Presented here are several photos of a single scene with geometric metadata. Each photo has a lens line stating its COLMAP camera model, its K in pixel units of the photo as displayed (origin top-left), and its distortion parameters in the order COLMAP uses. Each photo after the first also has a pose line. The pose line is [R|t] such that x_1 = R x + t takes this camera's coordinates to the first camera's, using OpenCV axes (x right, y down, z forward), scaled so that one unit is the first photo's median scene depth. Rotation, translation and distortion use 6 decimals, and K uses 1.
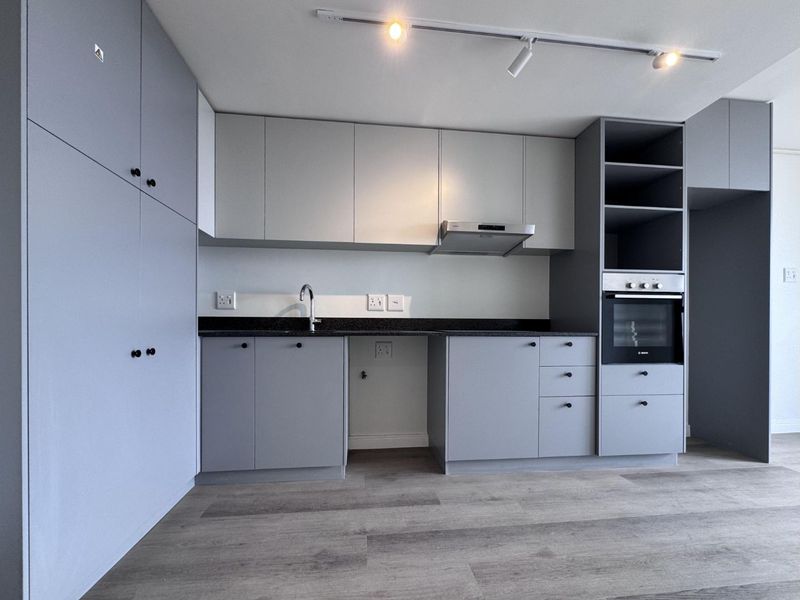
lens RADIAL K [[333.5, 0, 428.5], [0, 333.5, 326.7], [0, 0, 1]] dist [-0.001926, 0.000021]
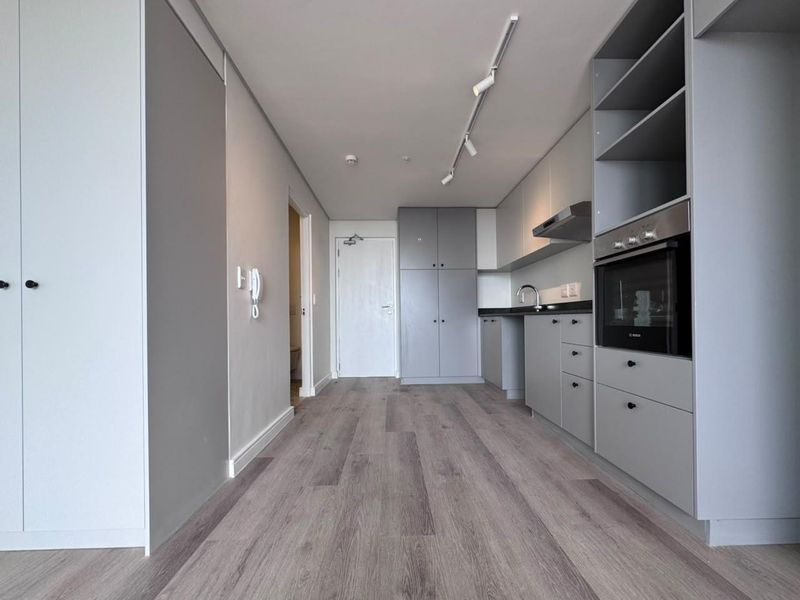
lens RADIAL K [[333.5, 0, 401.1], [0, 333.5, 317.7], [0, 0, 1]] dist [-0.001926, 0.000021]
pose [[-0.092464, -0.005958, -0.995698, 1.474127], [0.009075, 0.999936, -0.006826, 0.043952], [0.995675, -0.009667, -0.092404, 0.606363]]
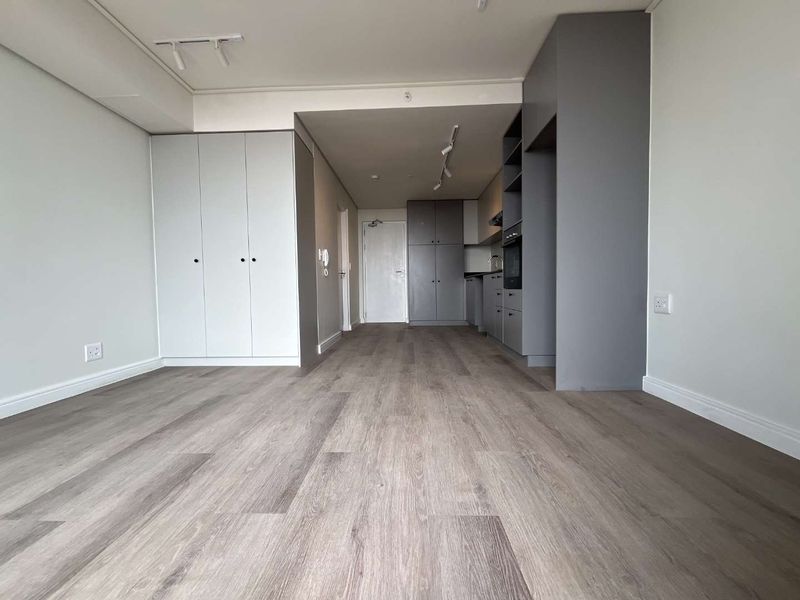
lens RADIAL K [[325.4, 0, 401.7], [0, 325.4, 298.6], [0, 0, 1]] dist [-0.003417, -0.000164]
pose [[-0.143016, 0.034369, -0.989123, 2.275990], [0.011860, 0.999385, 0.033011, 0.107440], [0.989649, -0.007010, -0.143335, 0.760863]]
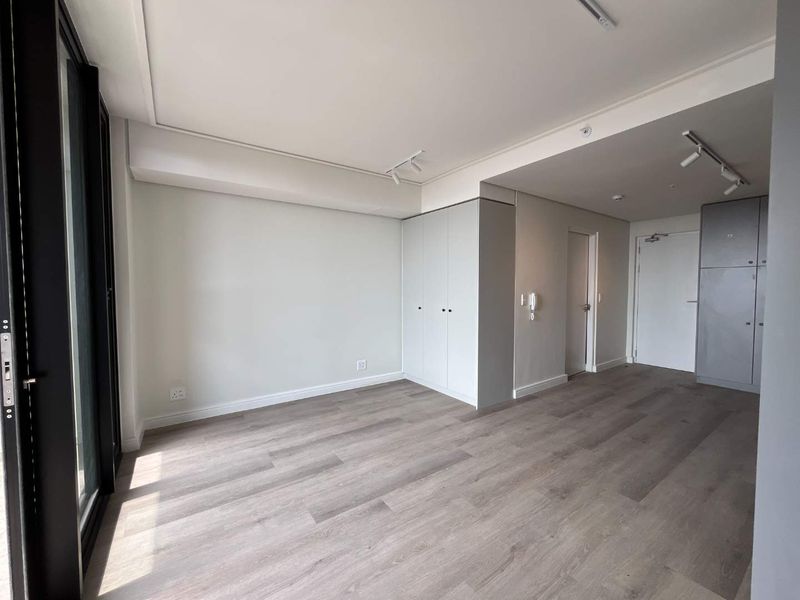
lens RADIAL K [[325.4, 0, 397.6], [0, 325.4, 298.4], [0, 0, 1]] dist [-0.003417, -0.000164]
pose [[-0.884452, 0.015554, -0.466371, 2.013359], [-0.003465, 0.999198, 0.039897, -0.155157], [0.466618, 0.036903, -0.883689, 1.315443]]
